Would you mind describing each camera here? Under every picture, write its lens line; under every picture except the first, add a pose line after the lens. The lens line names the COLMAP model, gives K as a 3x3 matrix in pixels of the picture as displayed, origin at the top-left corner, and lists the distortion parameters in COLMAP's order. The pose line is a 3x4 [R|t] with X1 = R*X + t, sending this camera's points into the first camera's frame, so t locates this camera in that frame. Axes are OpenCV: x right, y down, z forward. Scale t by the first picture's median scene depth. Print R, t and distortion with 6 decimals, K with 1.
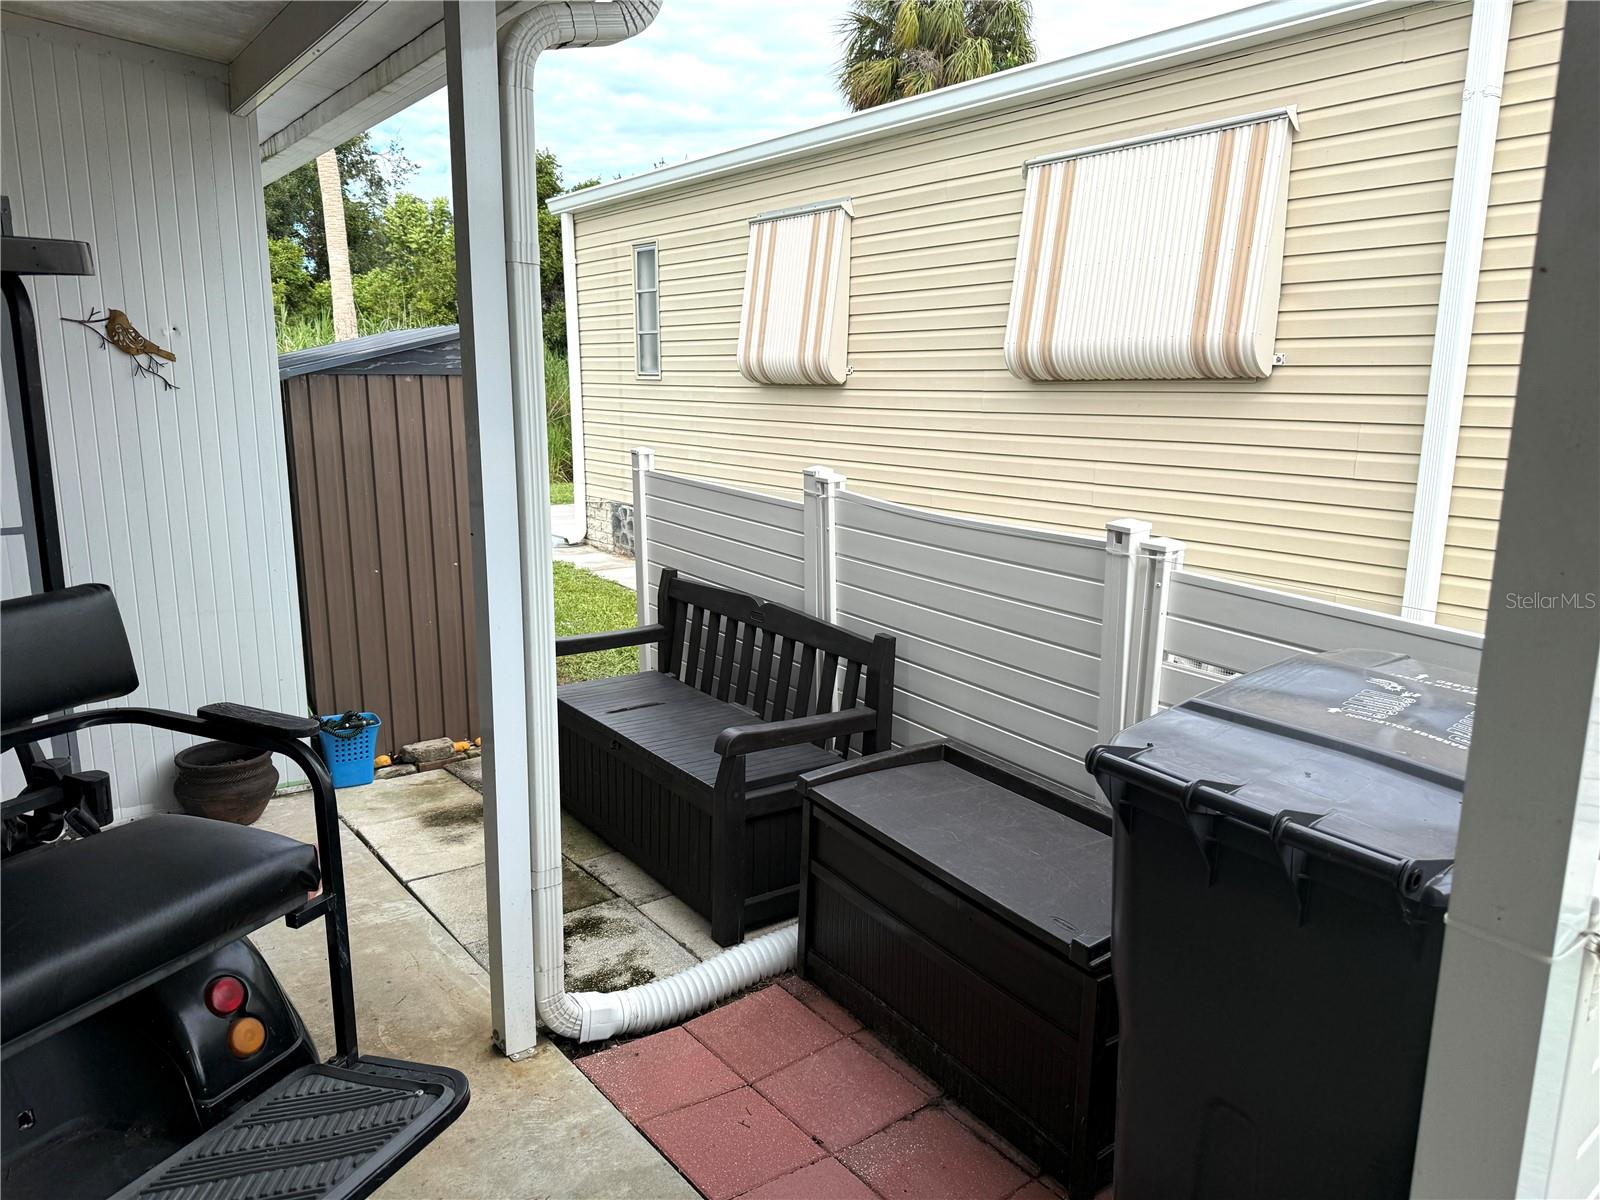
lens RADIAL K [[1116.2, 0, 800.0], [0, 1116.2, 600.0], [0, 0, 1]] dist [0.125794, -0.217975]
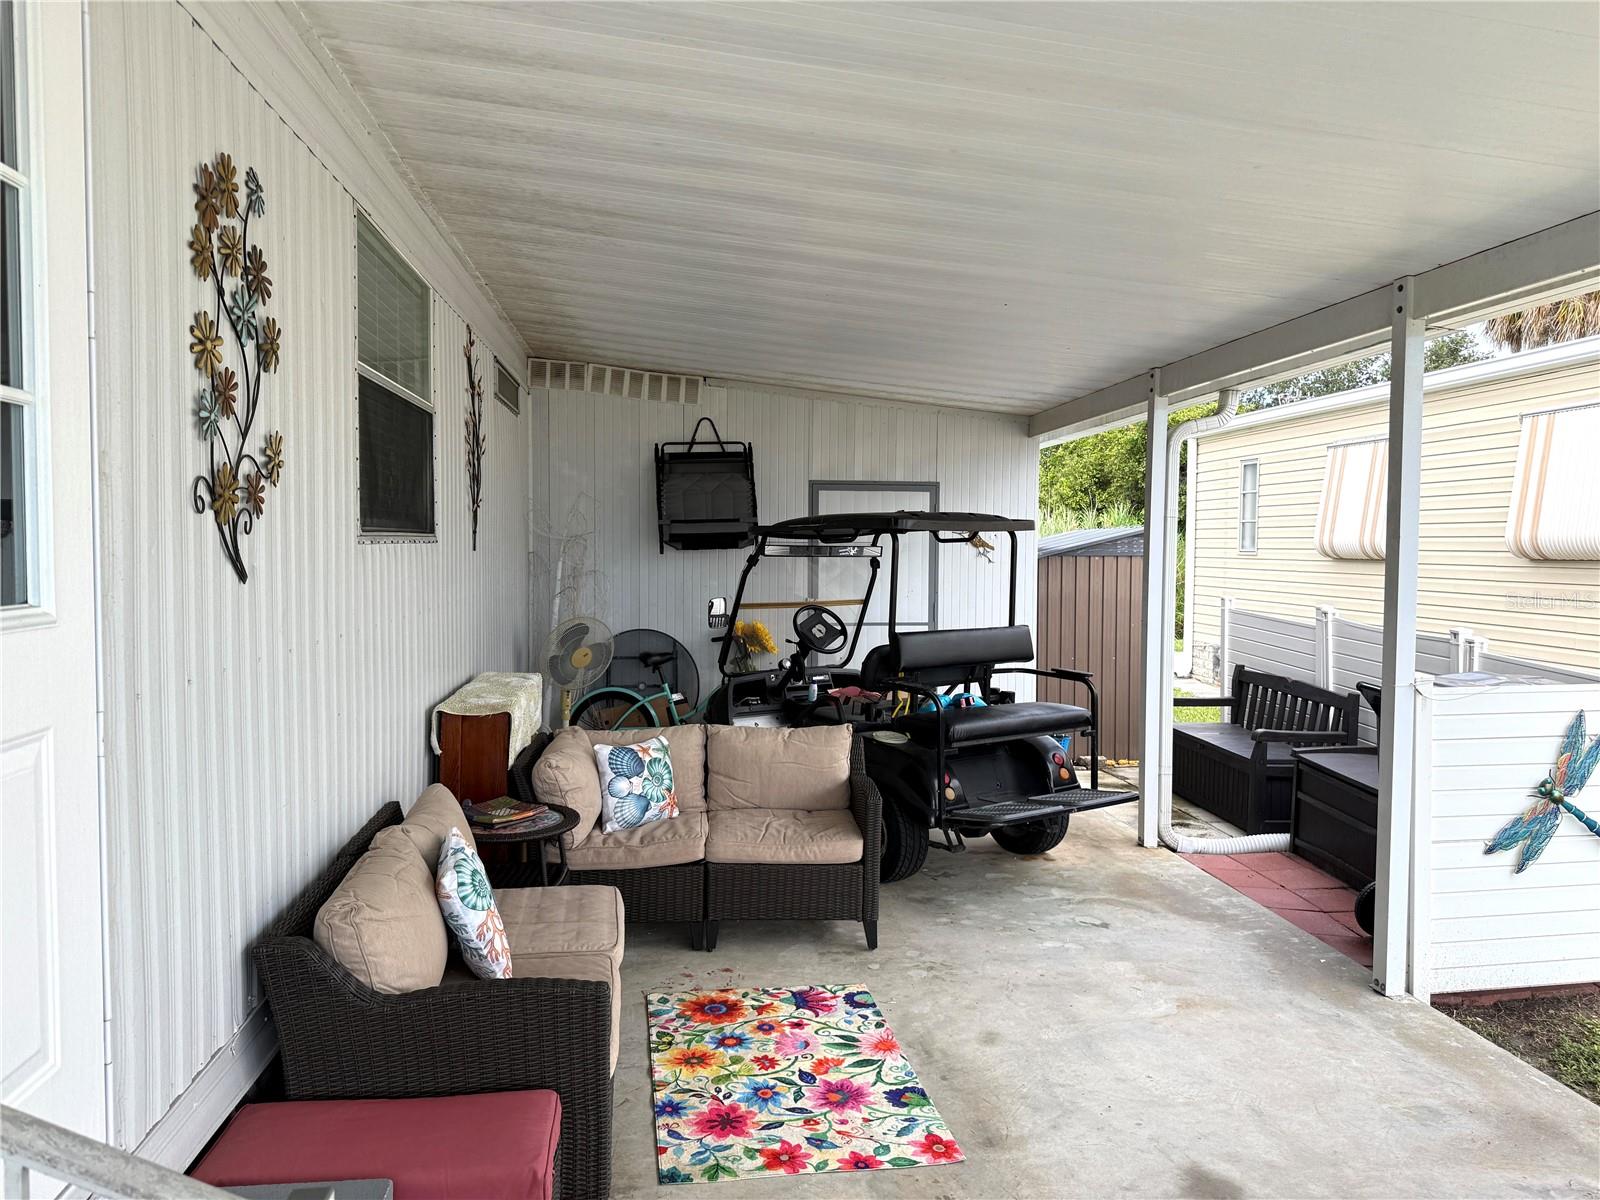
lens RADIAL K [[1116.2, 0, 800.0], [0, 1116.2, 600.0], [0, 0, 1]] dist [0.125794, -0.217975]
pose [[0.864570, 0.024799, -0.501900, 0.170702], [-0.098714, 0.987702, -0.121243, 0.152226], [0.492721, 0.154368, 0.856386, -0.850112]]
